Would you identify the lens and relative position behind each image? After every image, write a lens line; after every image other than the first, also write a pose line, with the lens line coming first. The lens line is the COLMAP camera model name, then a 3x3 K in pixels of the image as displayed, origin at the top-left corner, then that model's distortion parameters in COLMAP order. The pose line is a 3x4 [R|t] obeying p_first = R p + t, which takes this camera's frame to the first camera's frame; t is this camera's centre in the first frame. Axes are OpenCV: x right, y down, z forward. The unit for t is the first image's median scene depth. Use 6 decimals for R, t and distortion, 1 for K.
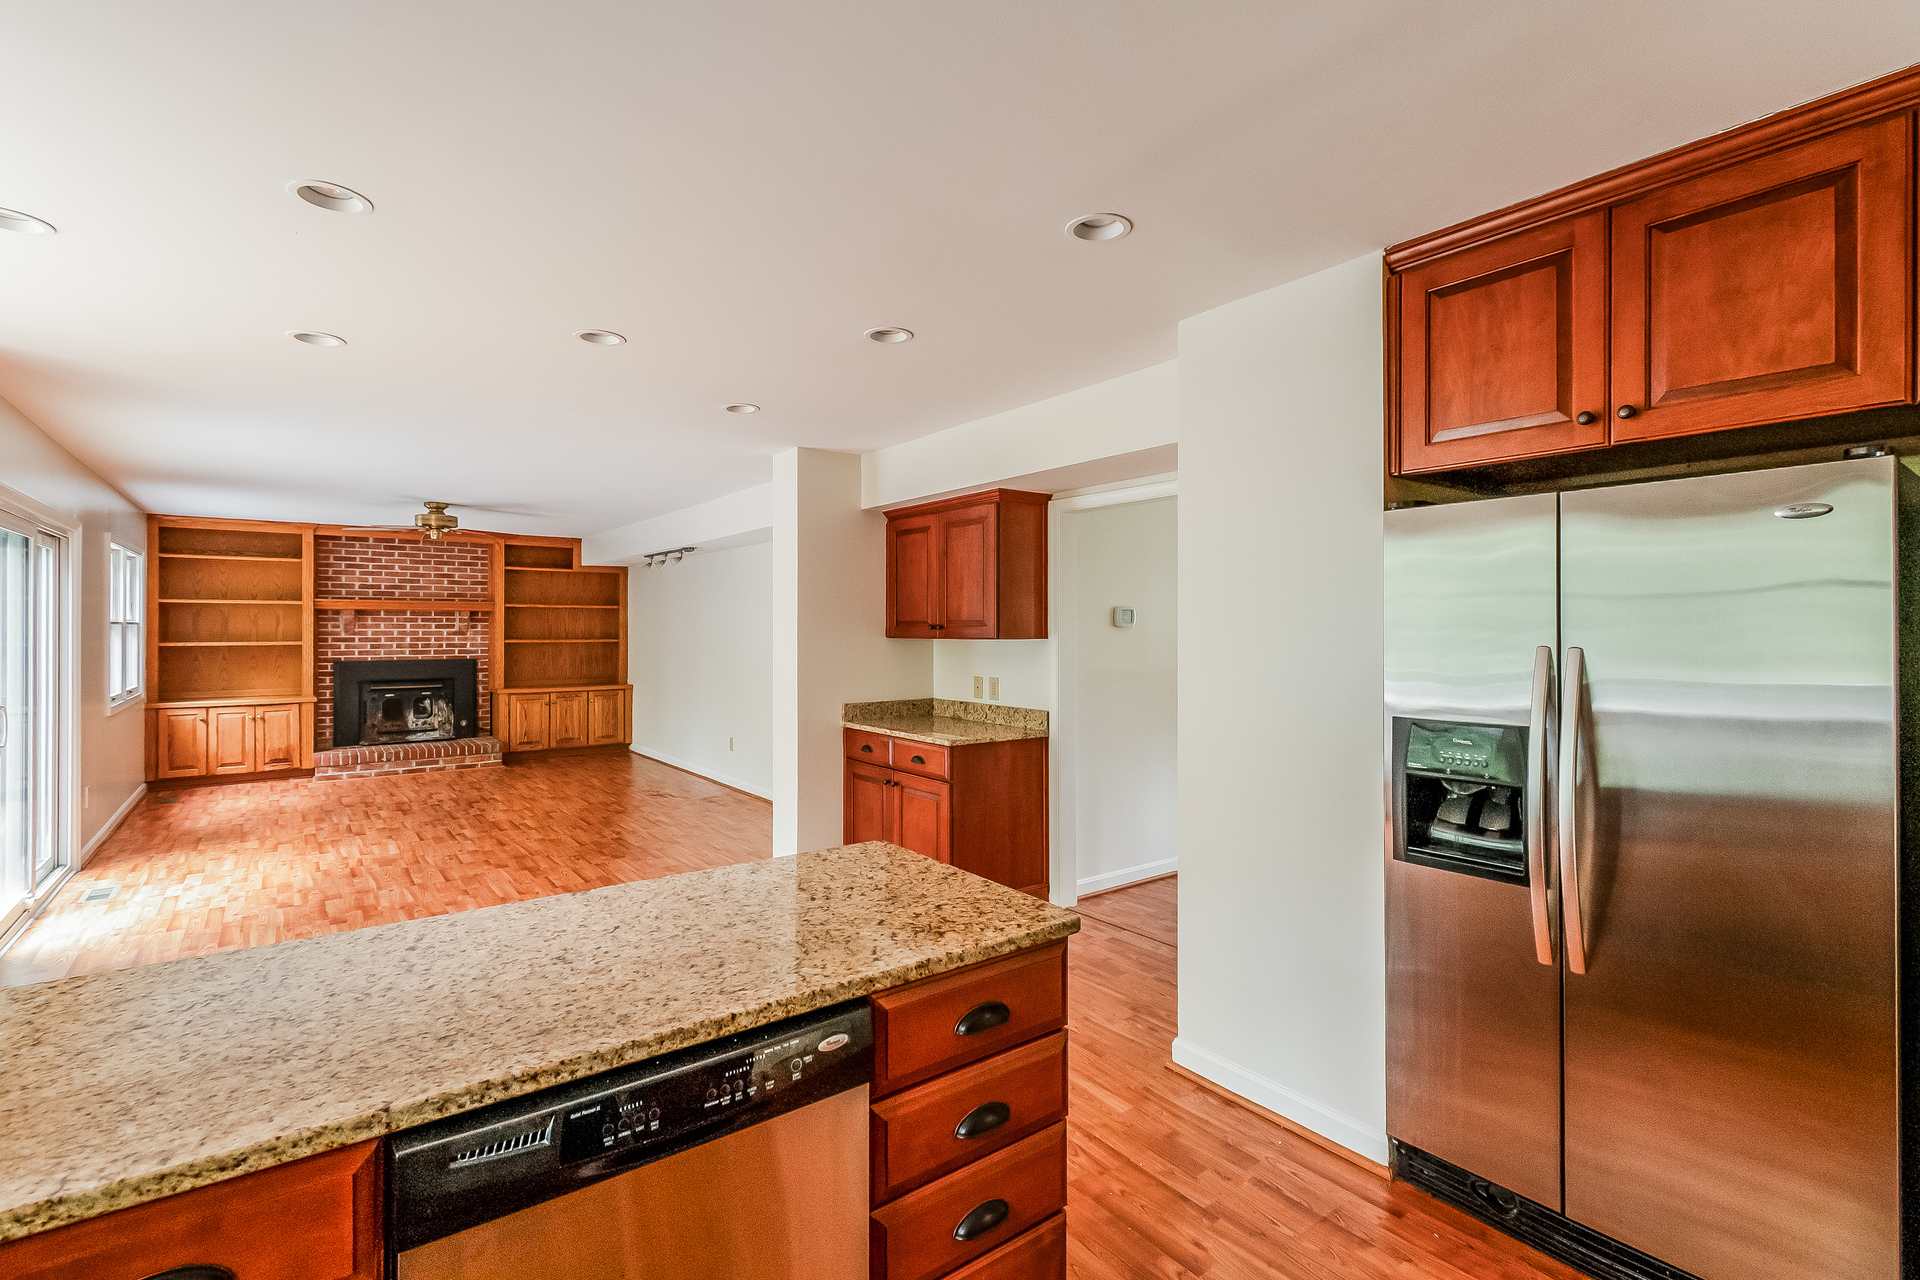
lens RADIAL K [[879.1, 0, 960.0], [0, 879.1, 640.0], [0, 0, 1]] dist [0.004672, 0.000060]
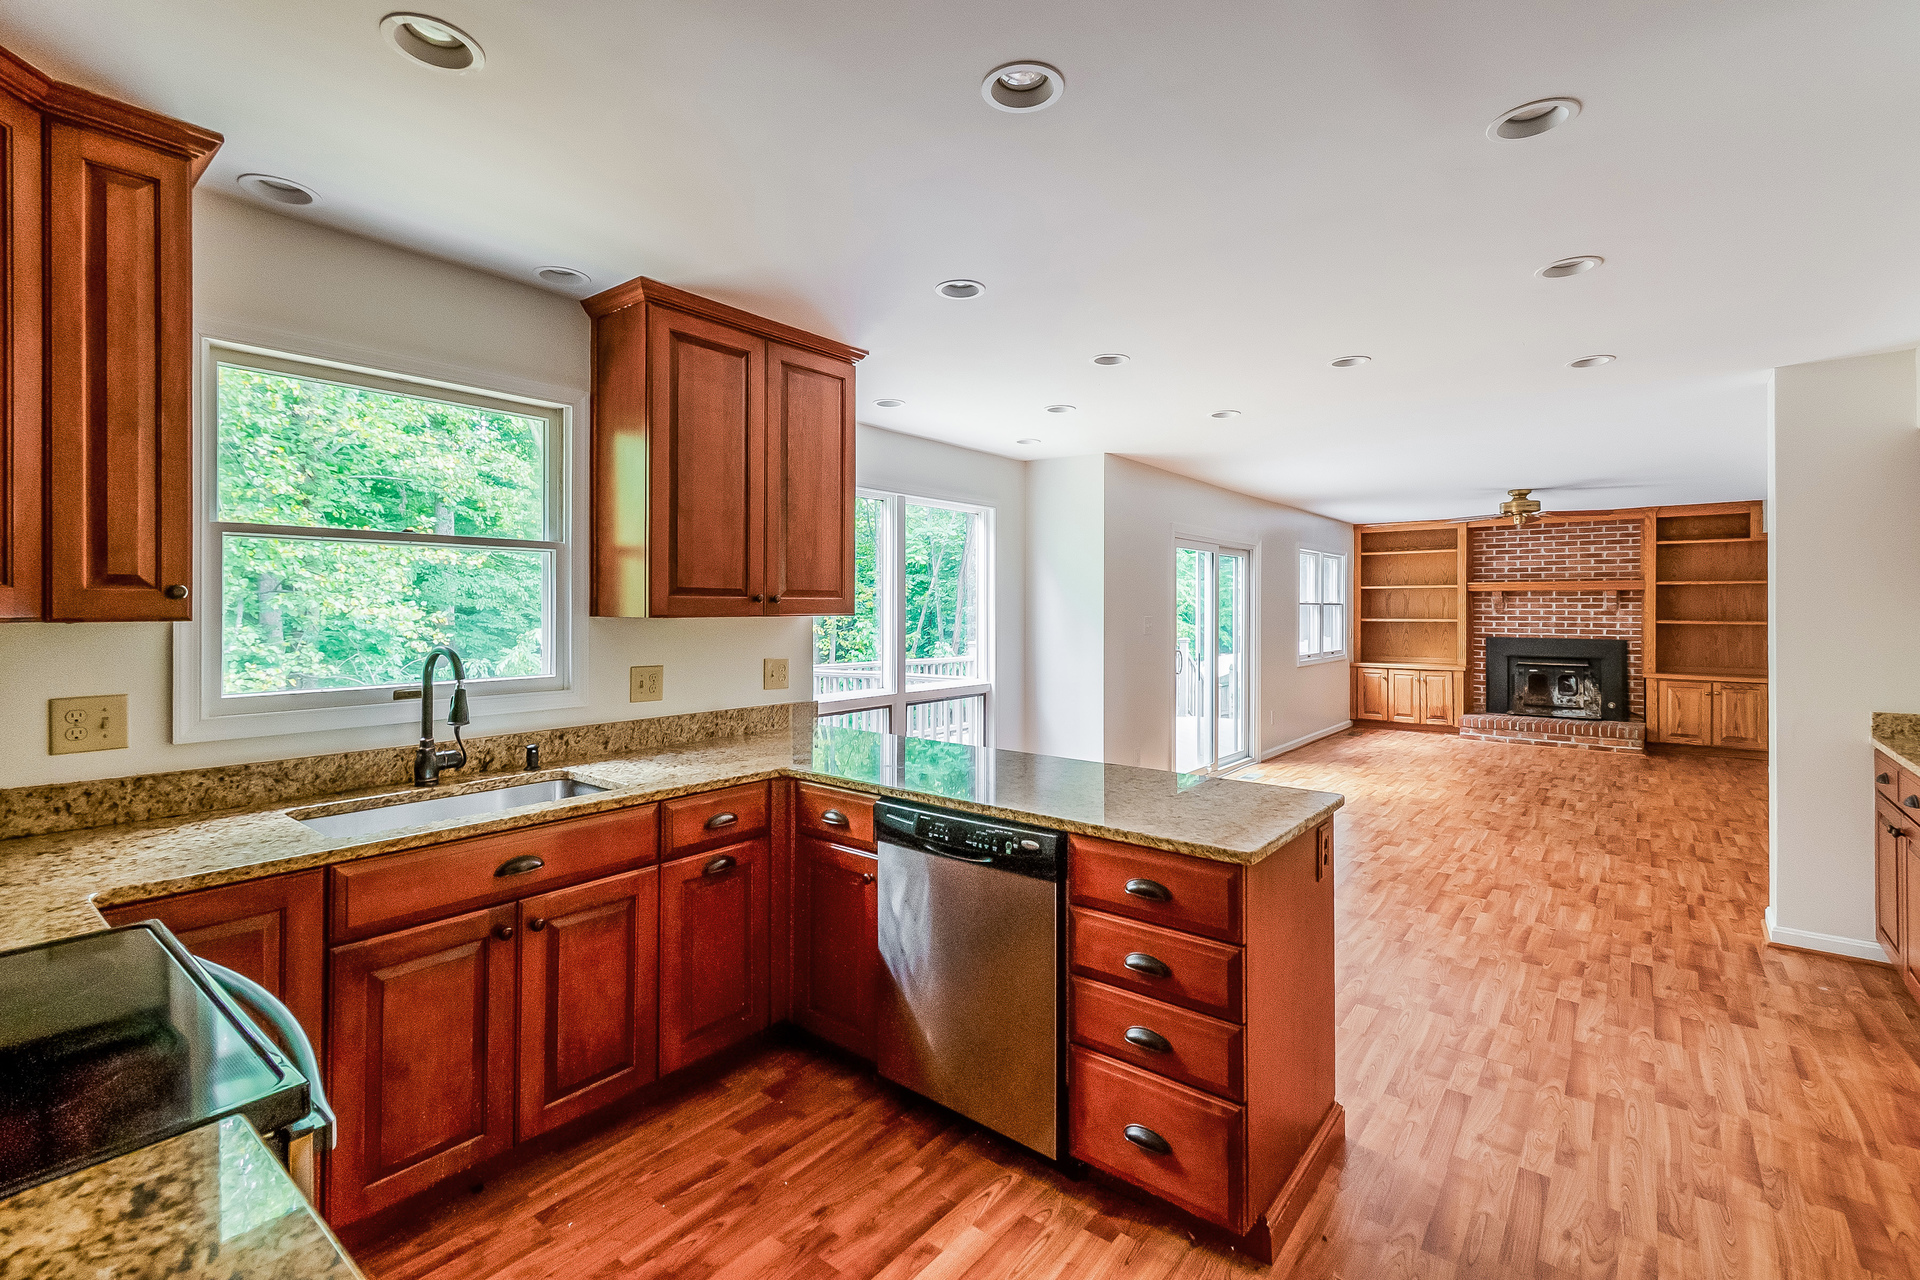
lens RADIAL K [[848.8, 0, 937.9], [0, 848.8, 601.9], [0, 0, 1]] dist [0.001332, 0.000198]
pose [[0.223022, -0.007342, -0.974786, 0.197231], [-0.015276, 0.999823, -0.011026, 0.001753], [0.974694, 0.017350, 0.222871, 0.064041]]
